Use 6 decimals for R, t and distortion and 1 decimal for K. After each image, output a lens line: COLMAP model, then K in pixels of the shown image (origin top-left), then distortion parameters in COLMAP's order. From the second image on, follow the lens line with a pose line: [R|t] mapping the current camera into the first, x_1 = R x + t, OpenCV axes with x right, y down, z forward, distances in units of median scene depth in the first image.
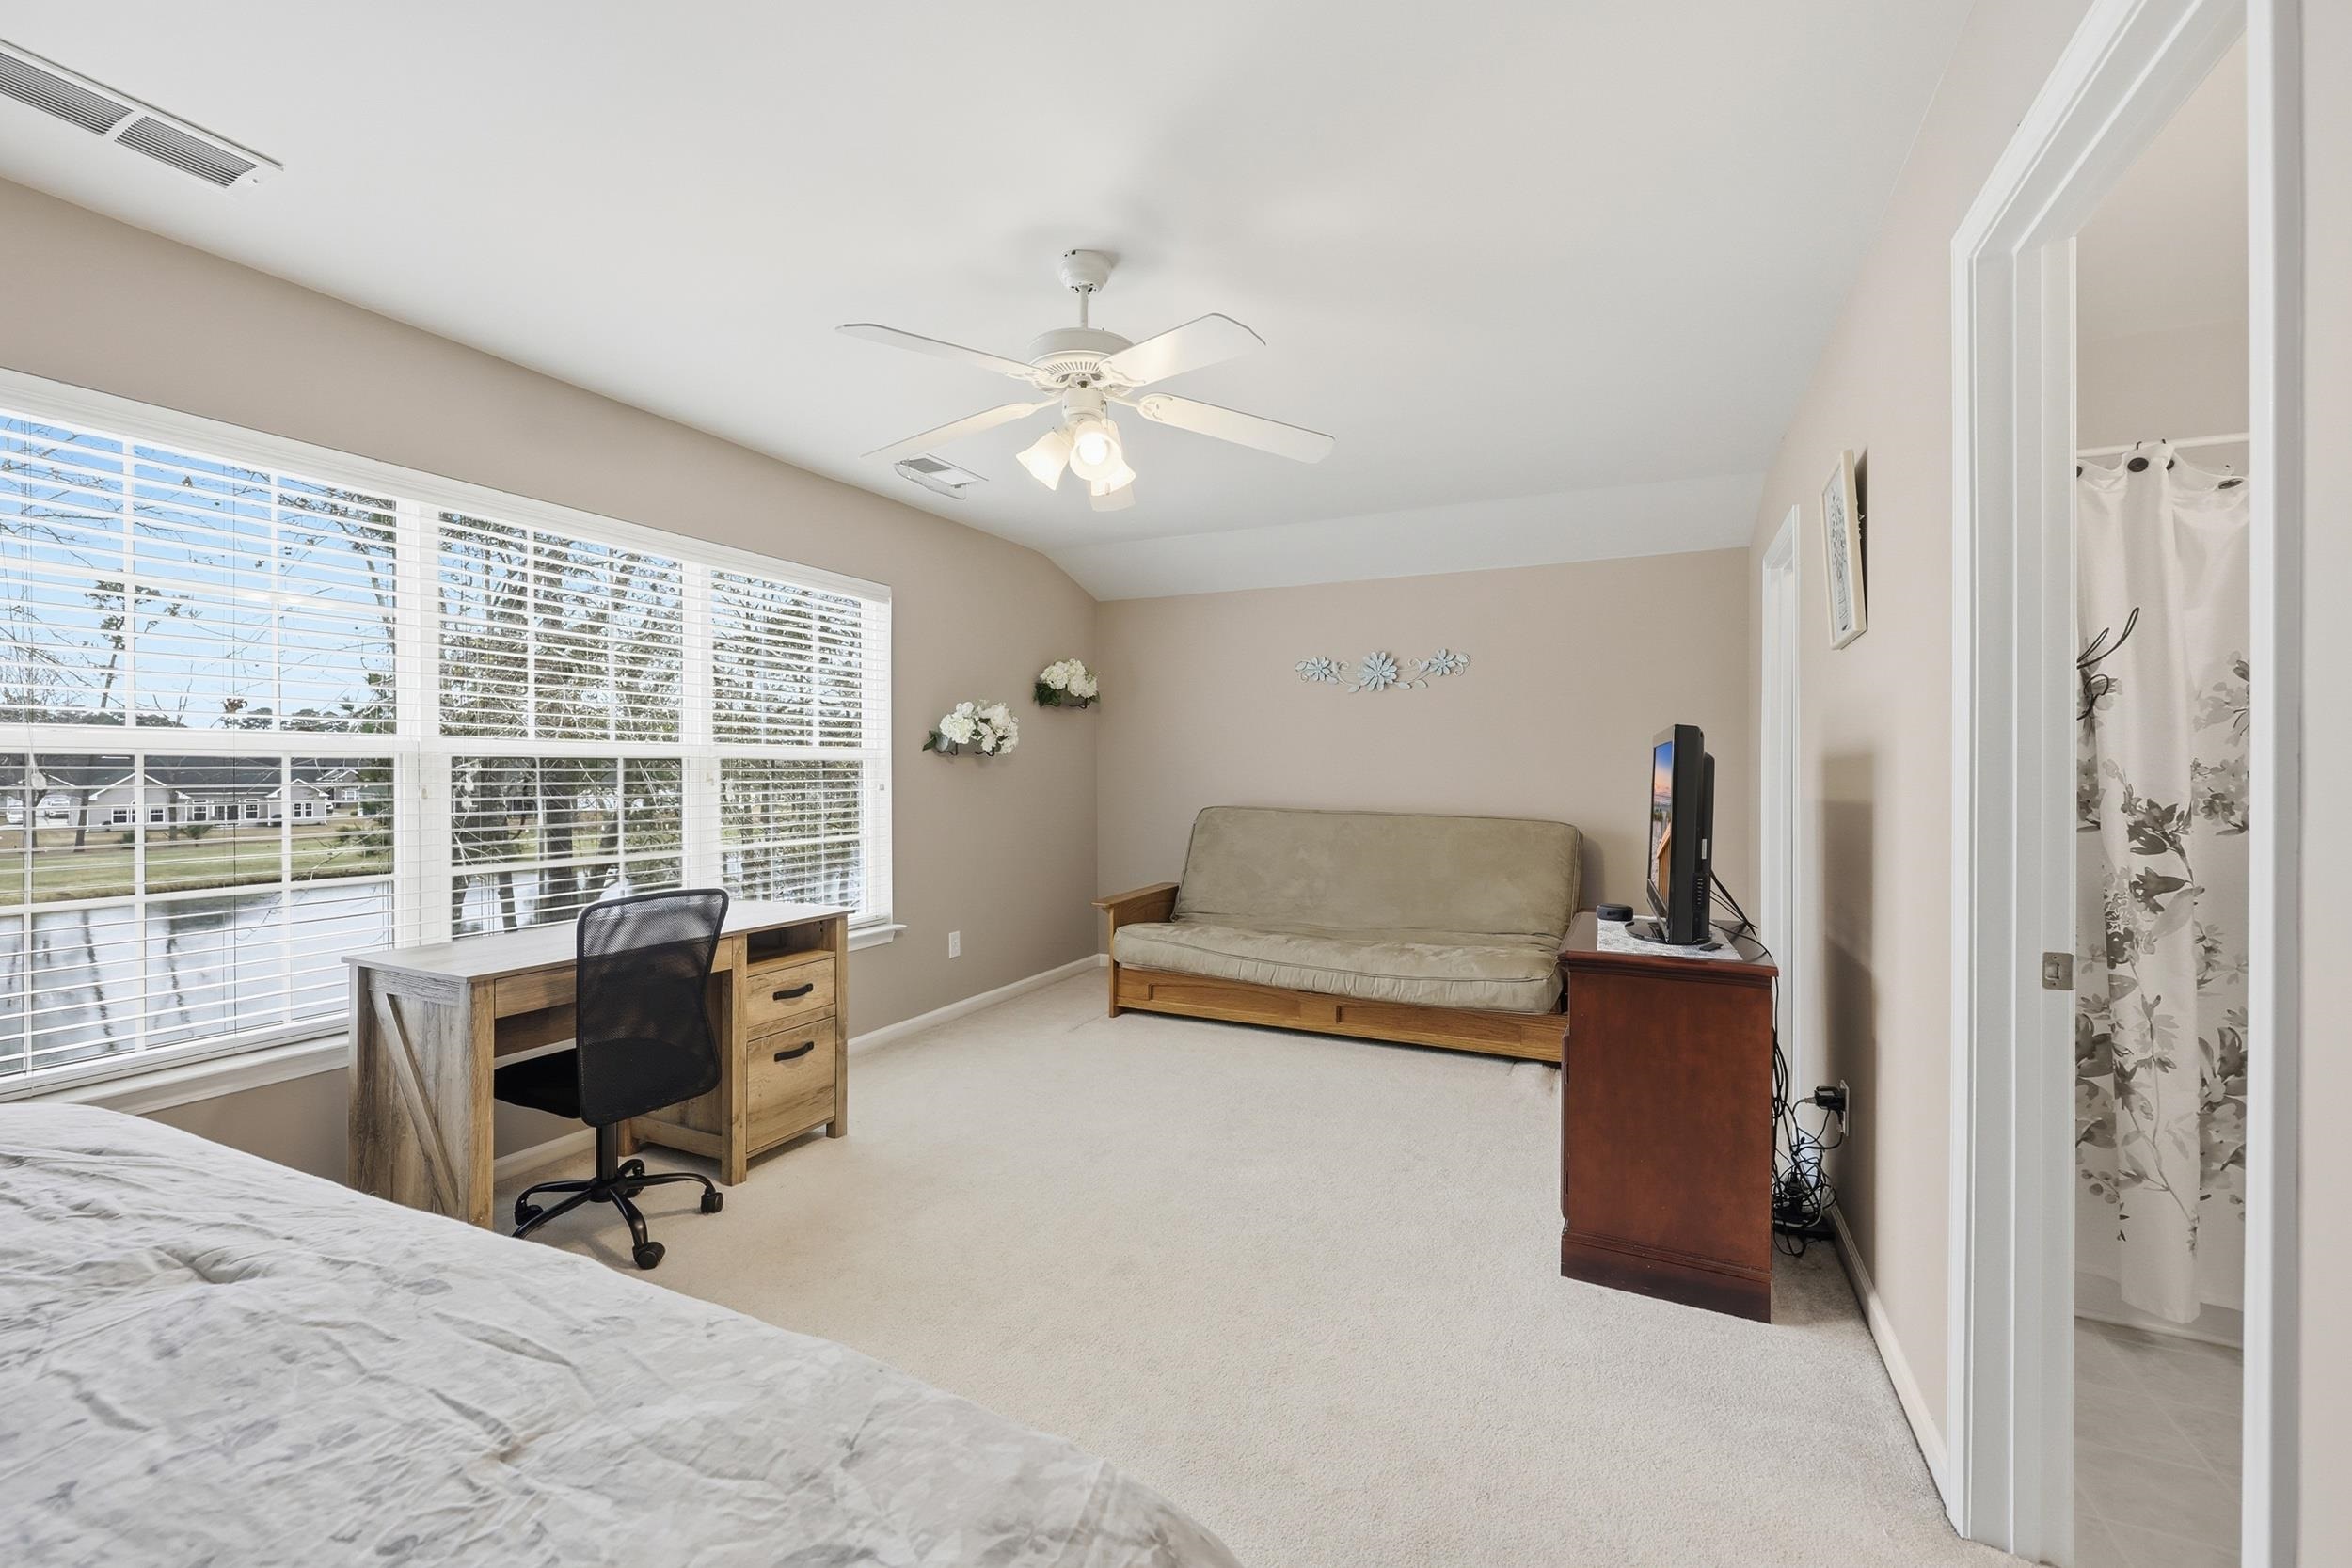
lens RADIAL K [[966.4, 0, 1157.2], [0, 966.4, 778.0], [0, 0, 1]] dist [0.002208, 0.000232]
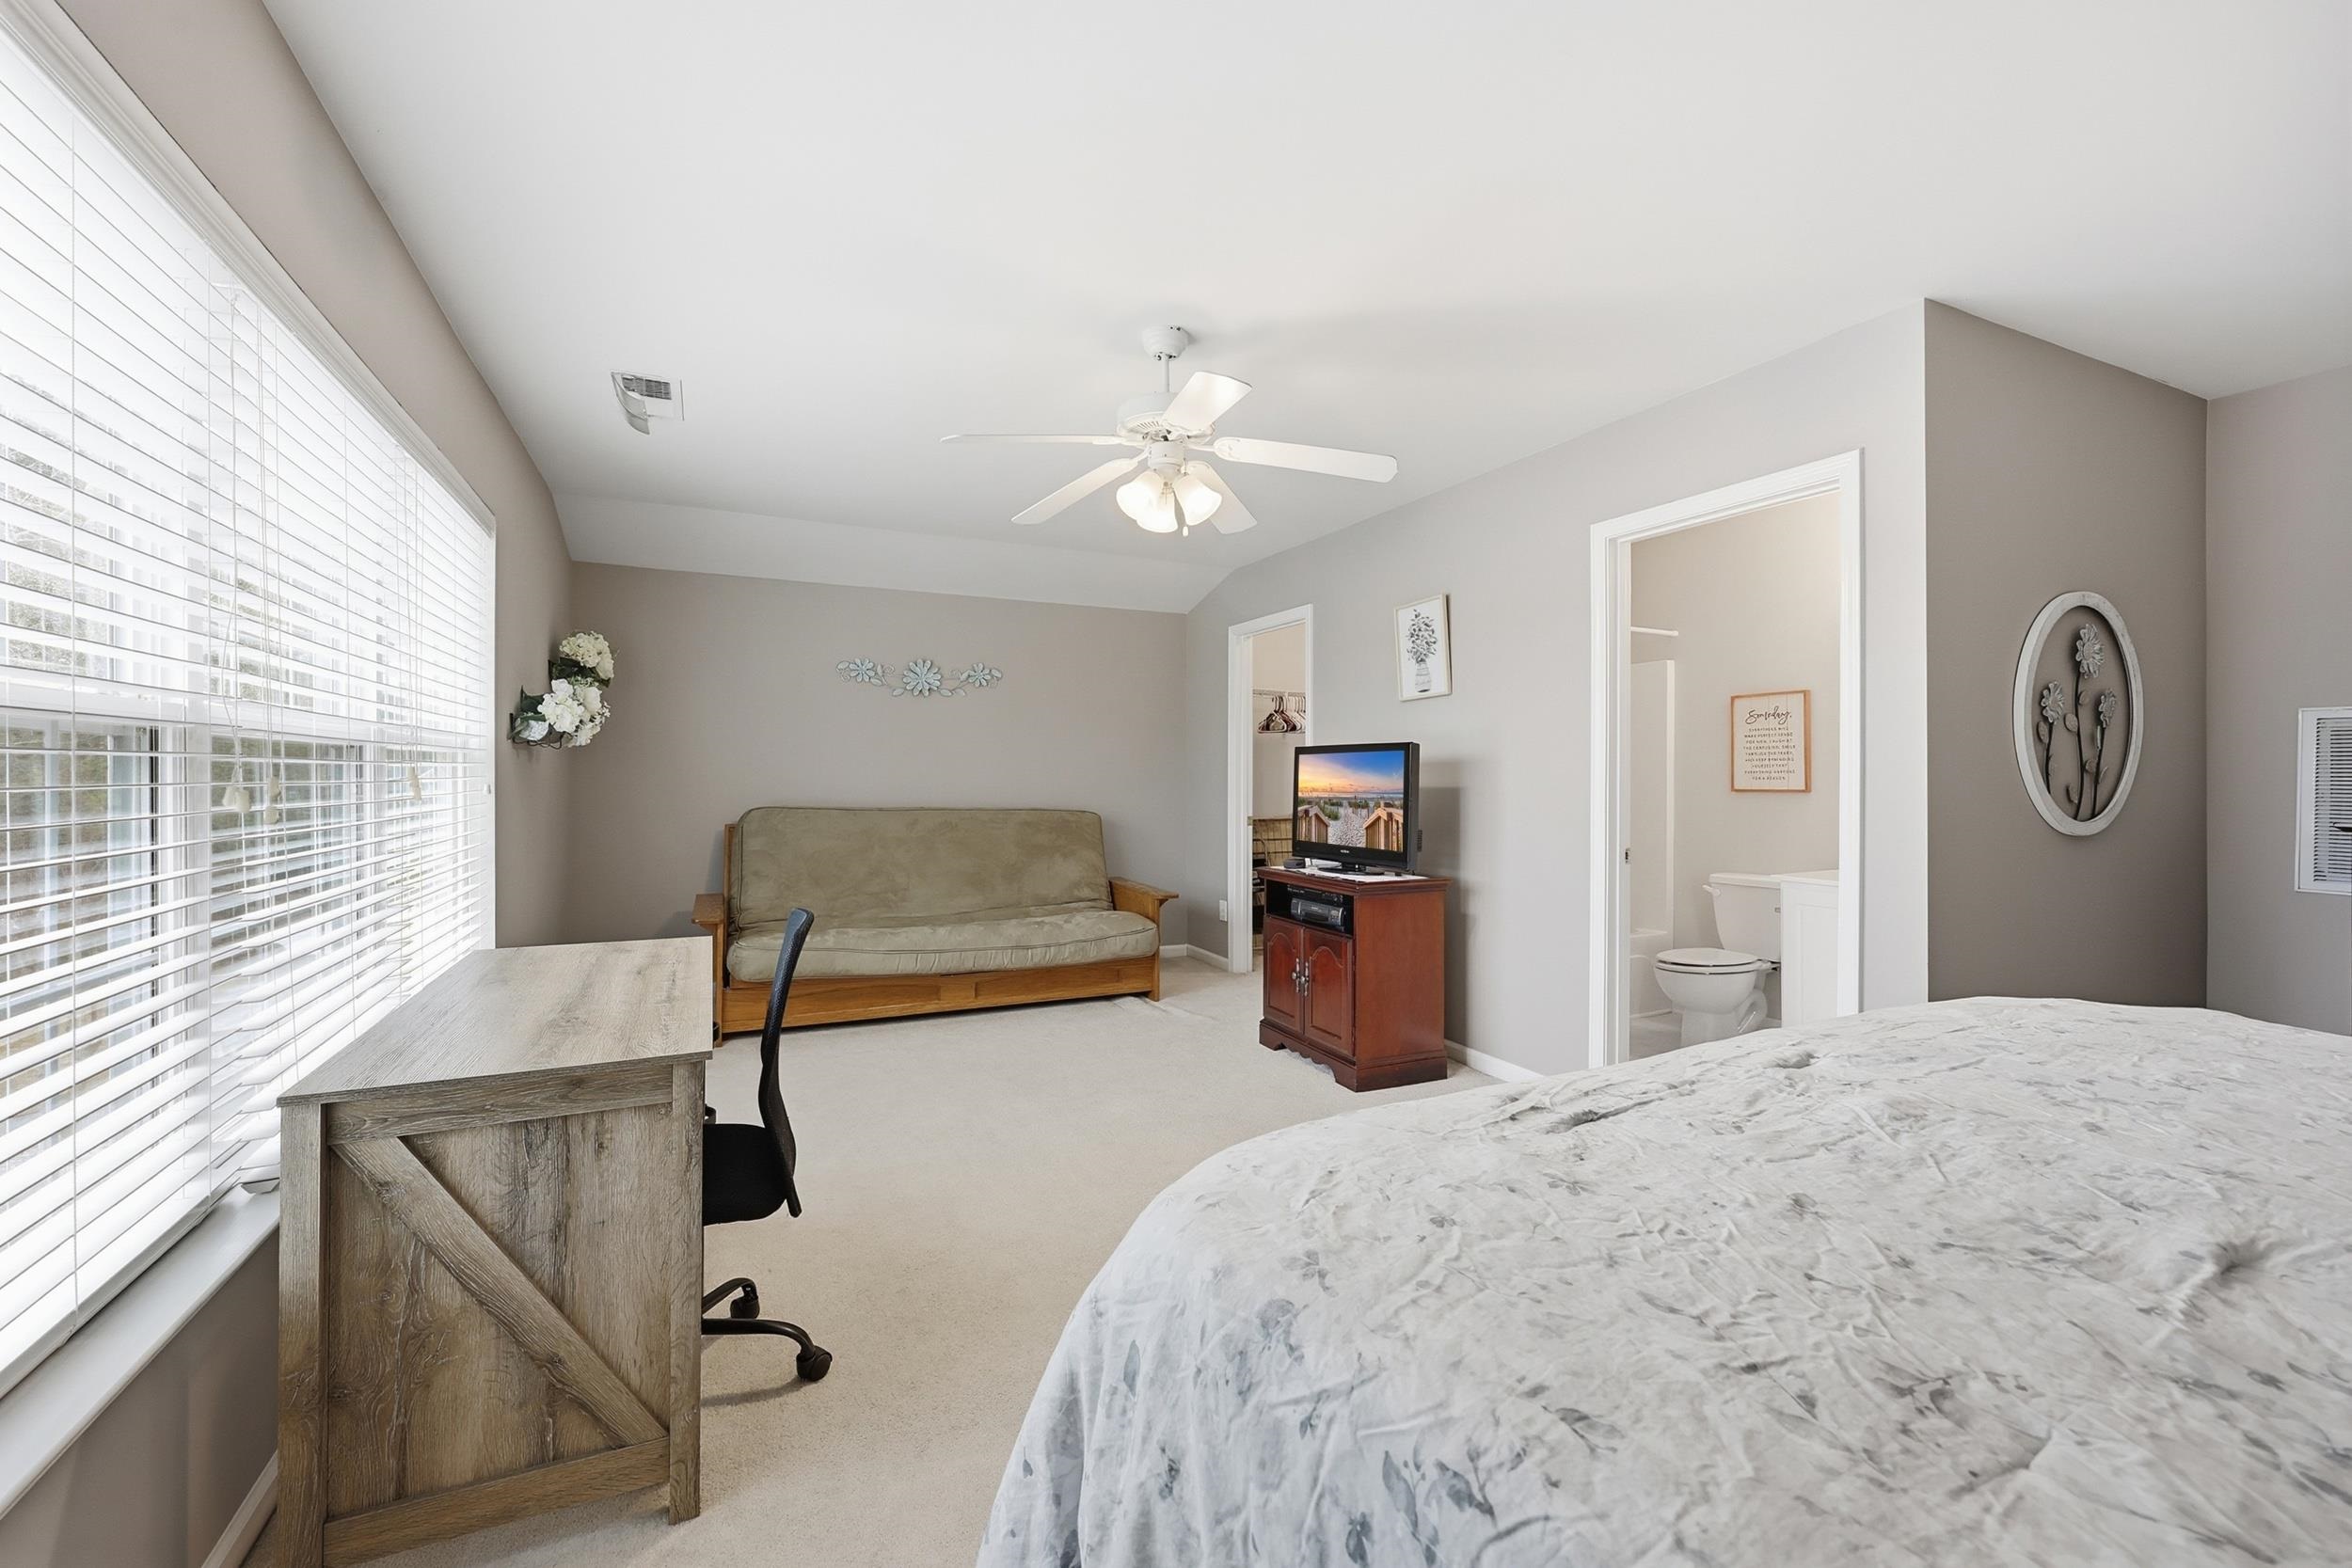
lens RADIAL K [[966.4, 0, 1157.2], [0, 966.4, 778.0], [0, 0, 1]] dist [0.002208, 0.000232]
pose [[0.627972, -0.003383, 0.778229, -1.113496], [0.003389, 0.999993, 0.001612, 0.001539], [-0.778229, 0.001625, 0.627979, 0.301716]]
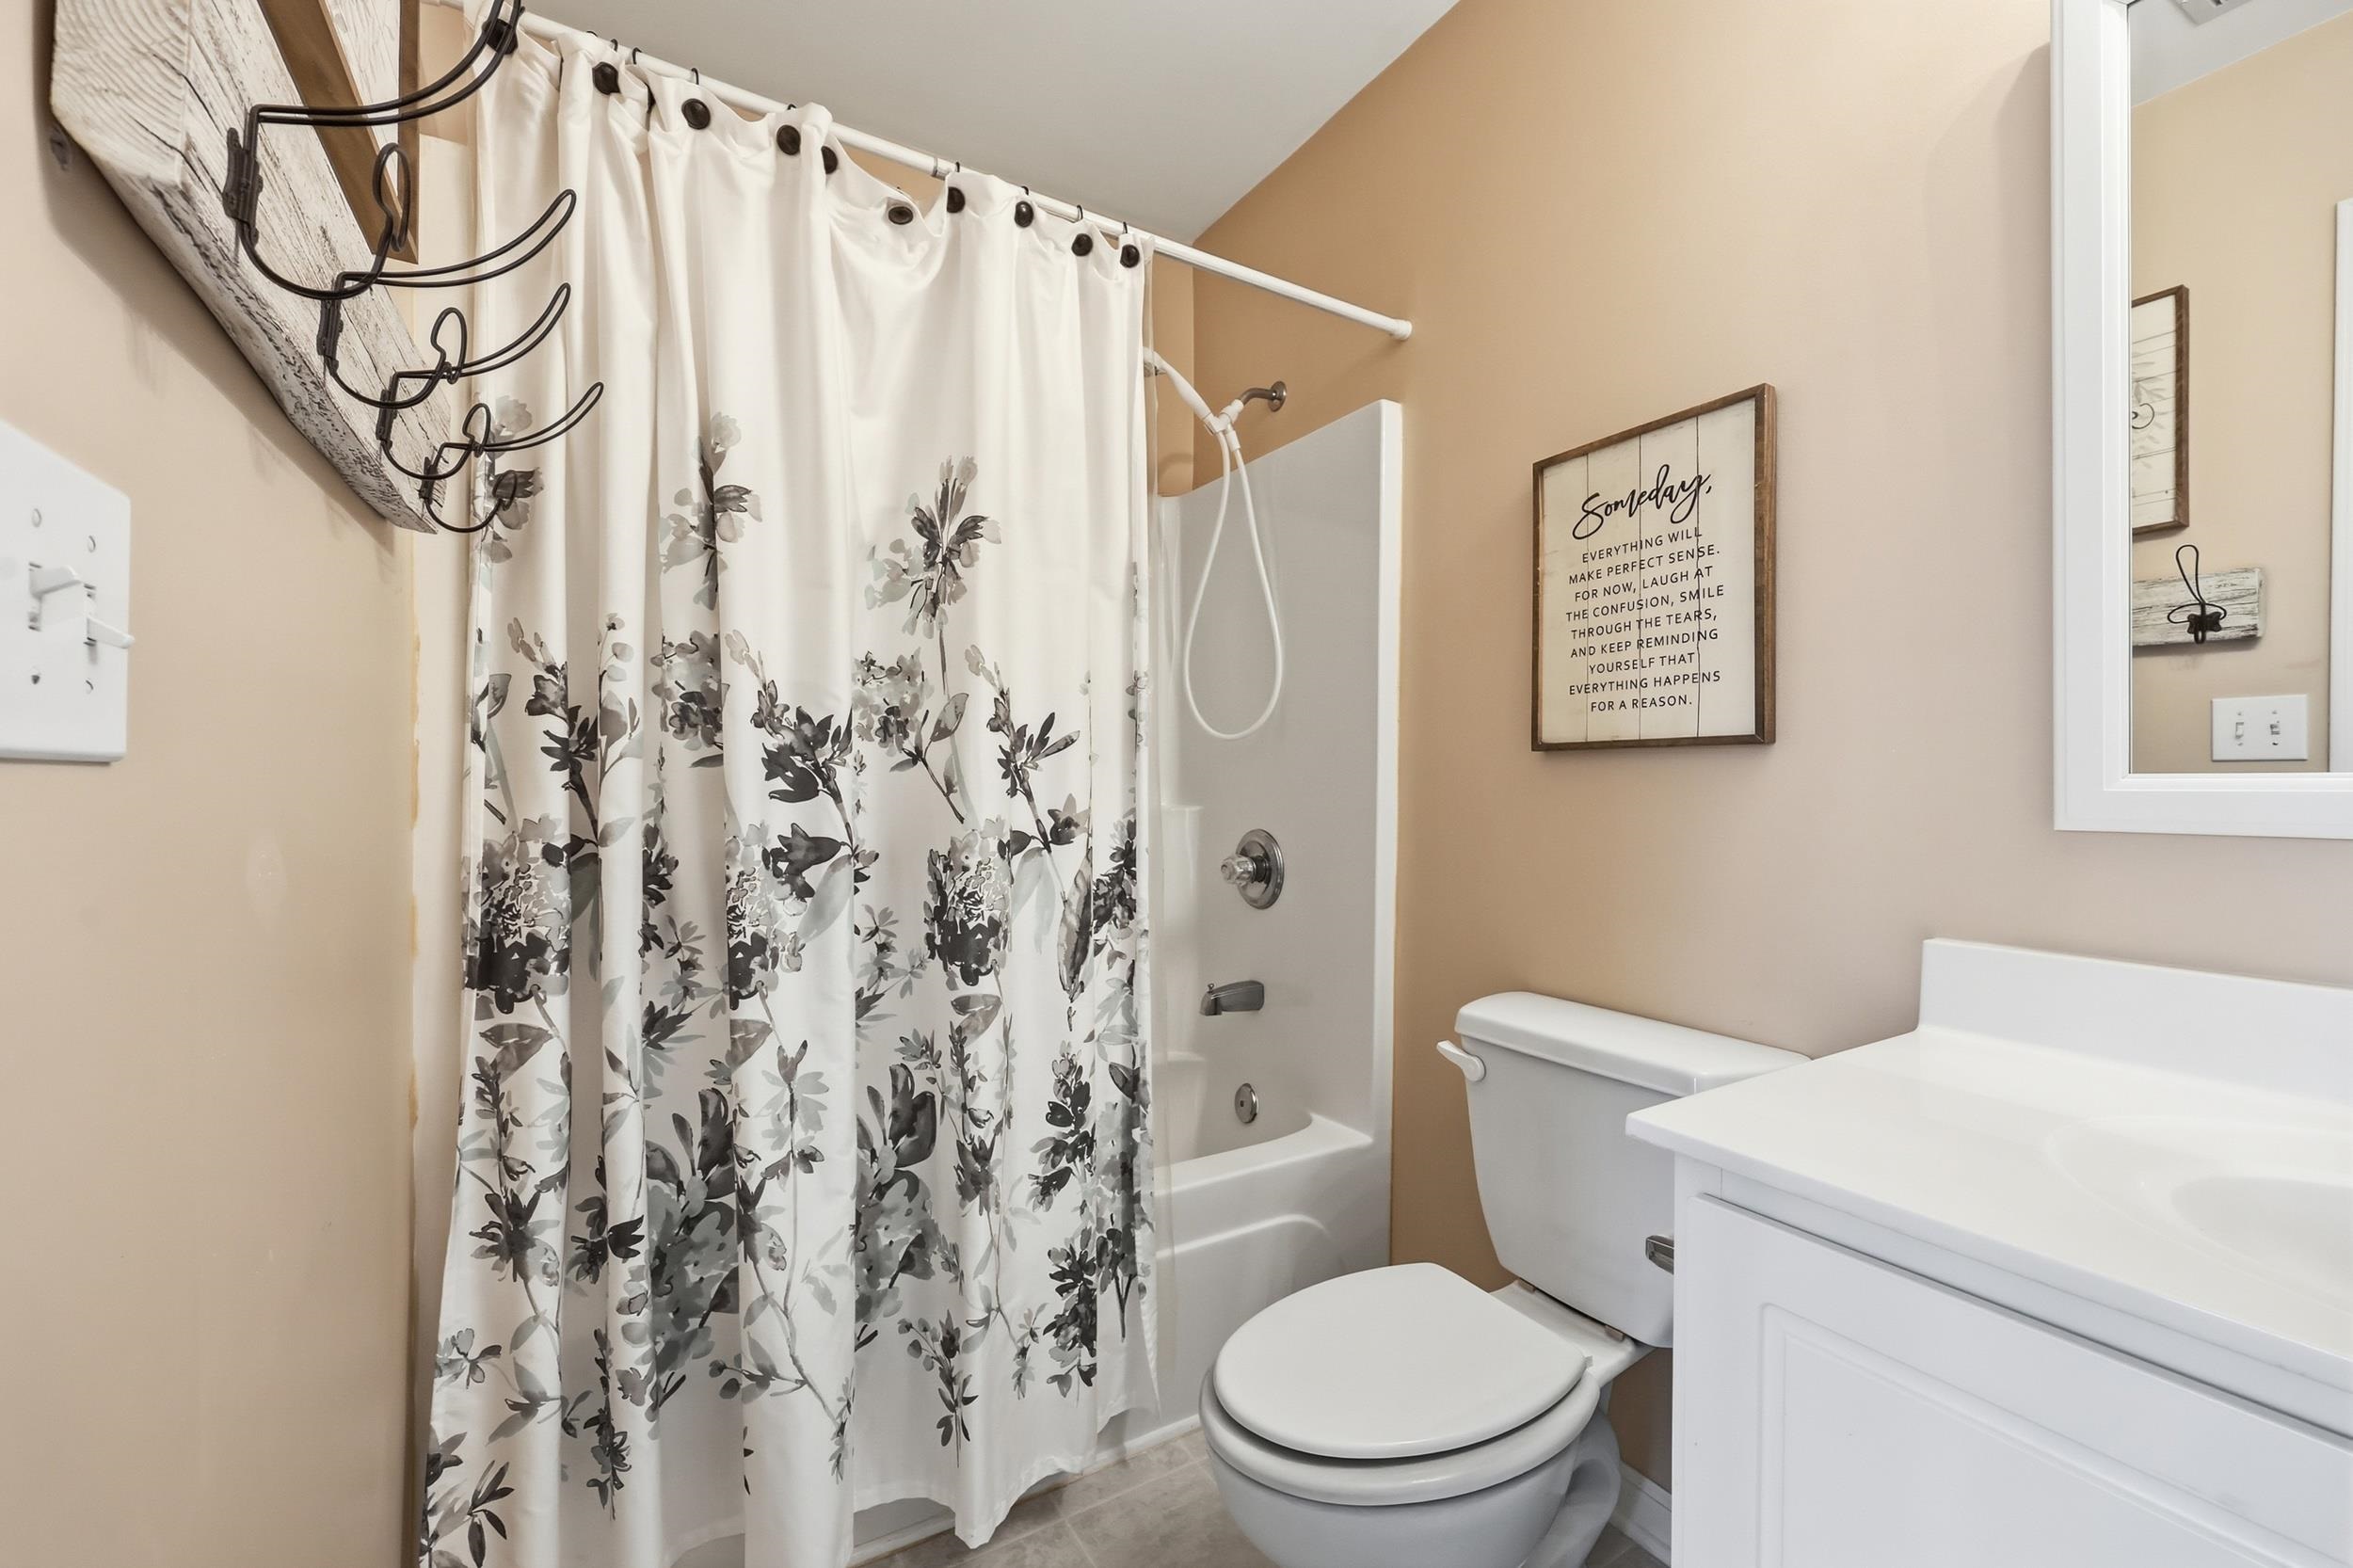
lens RADIAL K [[966.9, 0, 1157.7], [0, 966.9, 778.0], [0, 0, 1]] dist [0.002208, 0.000232]
pose [[0.566329, 0.004963, 0.824164, 0.665219], [-0.005421, 0.999983, -0.002296, 0.065044], [-0.824162, -0.003168, 0.566346, 0.488679]]
